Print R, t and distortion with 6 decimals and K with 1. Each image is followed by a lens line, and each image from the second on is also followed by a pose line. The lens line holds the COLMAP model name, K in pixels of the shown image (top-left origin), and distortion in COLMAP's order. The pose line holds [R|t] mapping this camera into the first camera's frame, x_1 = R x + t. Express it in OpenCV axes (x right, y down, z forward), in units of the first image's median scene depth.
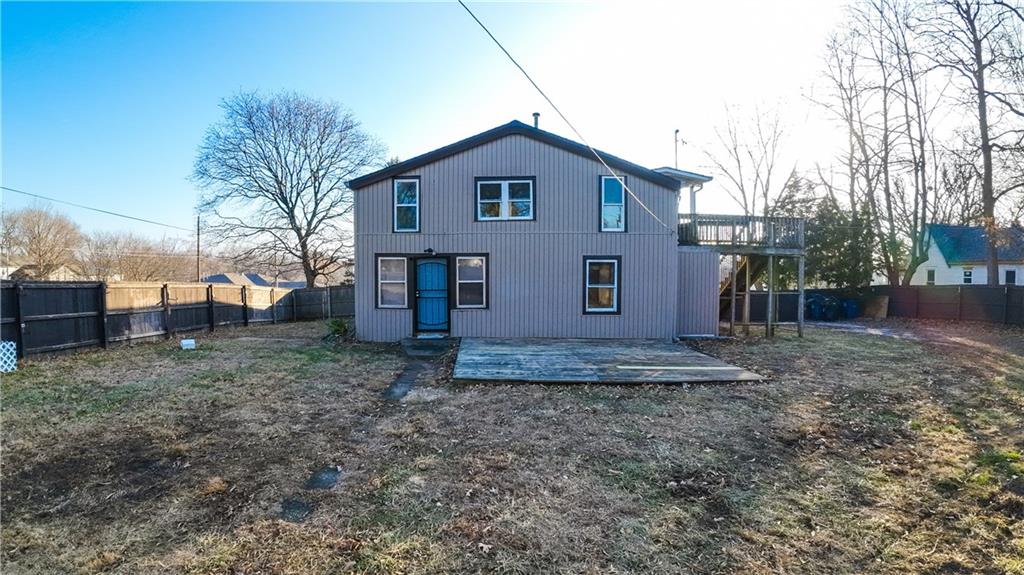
lens RADIAL K [[367.7, 0, 512.0], [0, 367.7, 287.5], [0, 0, 1]] dist [-0.051387, -0.000061]
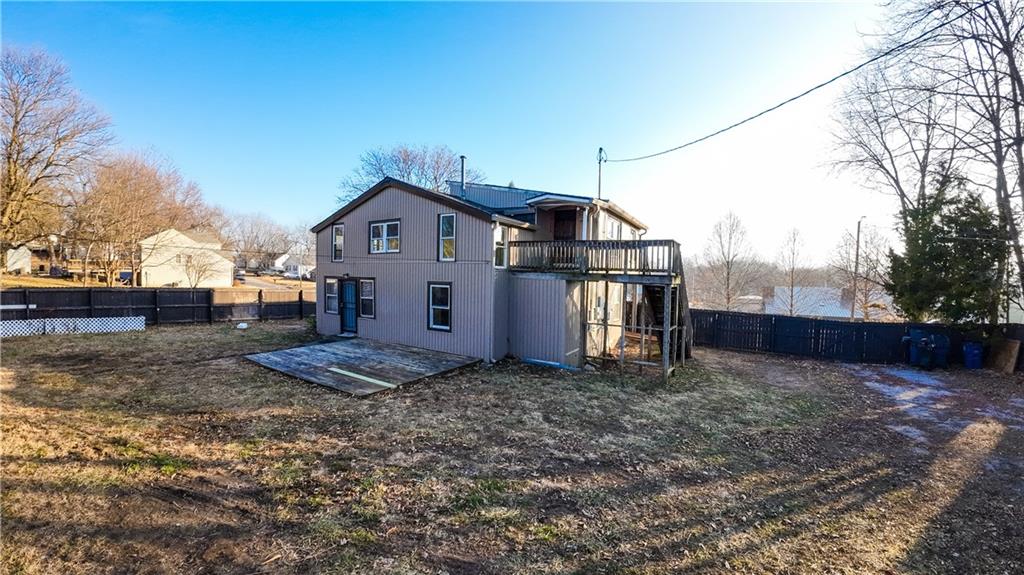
lens RADIAL K [[356.7, 0, 512.0], [0, 356.7, 287.5], [0, 0, 1]] dist [-0.058456, 0.000028]
pose [[0.884424, 0.033788, -0.465460, 0.980106], [-0.042079, 0.999087, -0.007432, -0.068596], [0.464784, 0.026159, 0.885037, 0.091918]]
